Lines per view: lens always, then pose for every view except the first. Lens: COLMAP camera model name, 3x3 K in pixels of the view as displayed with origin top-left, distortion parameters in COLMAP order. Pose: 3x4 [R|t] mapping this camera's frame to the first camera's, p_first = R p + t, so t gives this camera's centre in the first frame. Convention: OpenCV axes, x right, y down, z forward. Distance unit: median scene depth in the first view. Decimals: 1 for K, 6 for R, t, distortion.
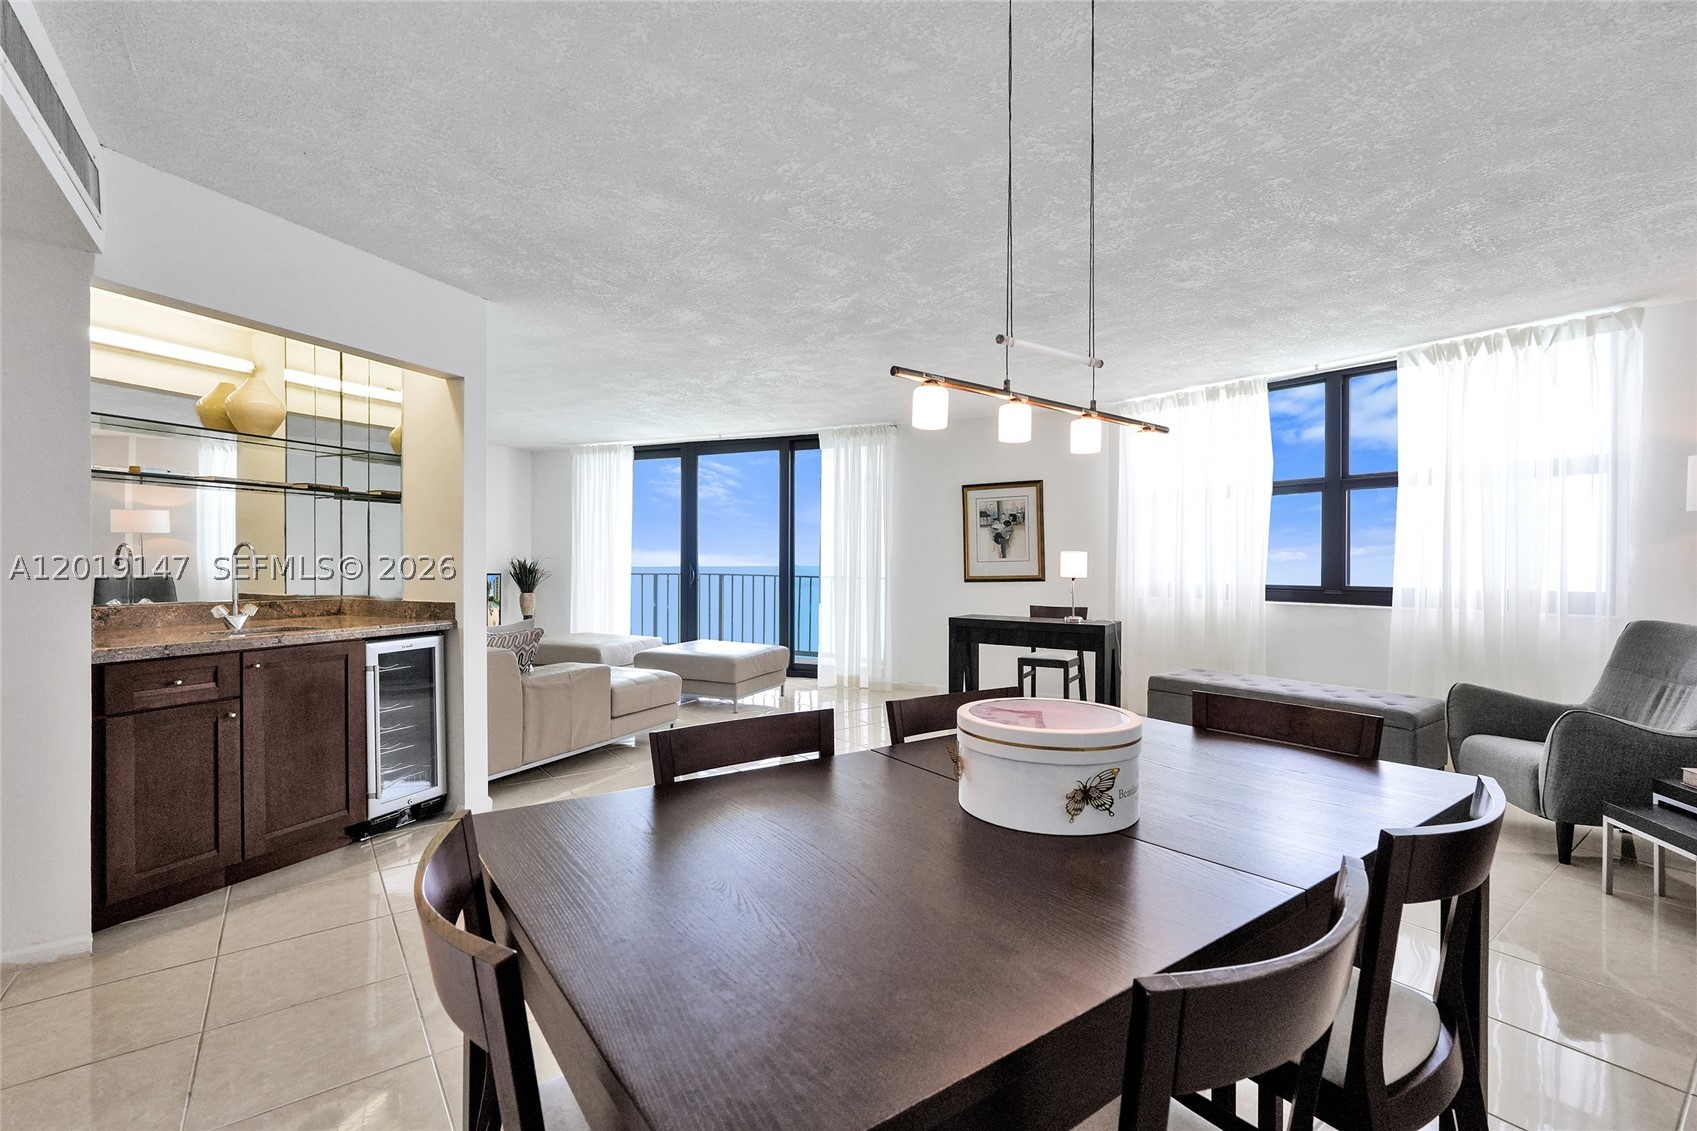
lens RADIAL K [[749.7, 0, 848.7], [0, 749.7, 565.6], [0, 0, 1]] dist [-0.003449, 0.000922]
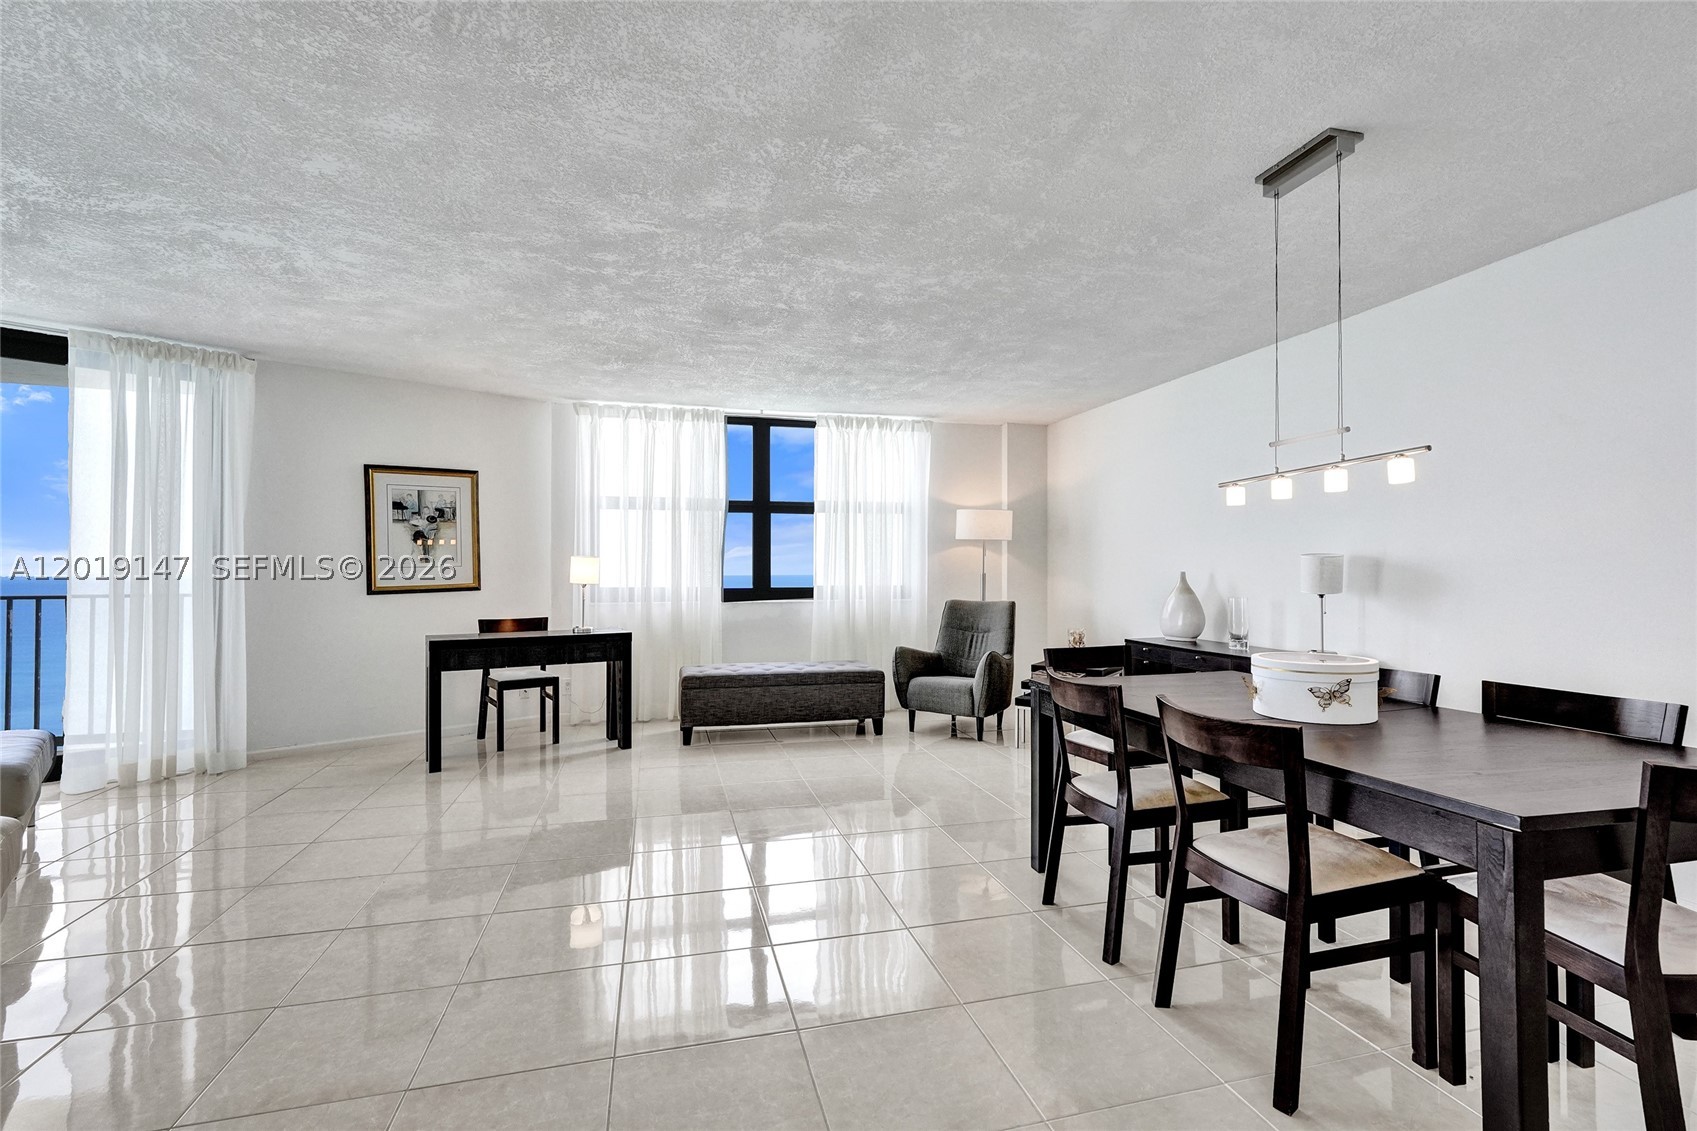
lens RADIAL K [[749.7, 0, 849.5], [0, 749.7, 566.0], [0, 0, 1]] dist [-0.003449, 0.000922]
pose [[0.381139, 0.000556, 0.924518, -0.467570], [0.006726, 0.999972, -0.003374, -0.001764], [-0.924493, 0.007504, 0.381124, 0.377480]]
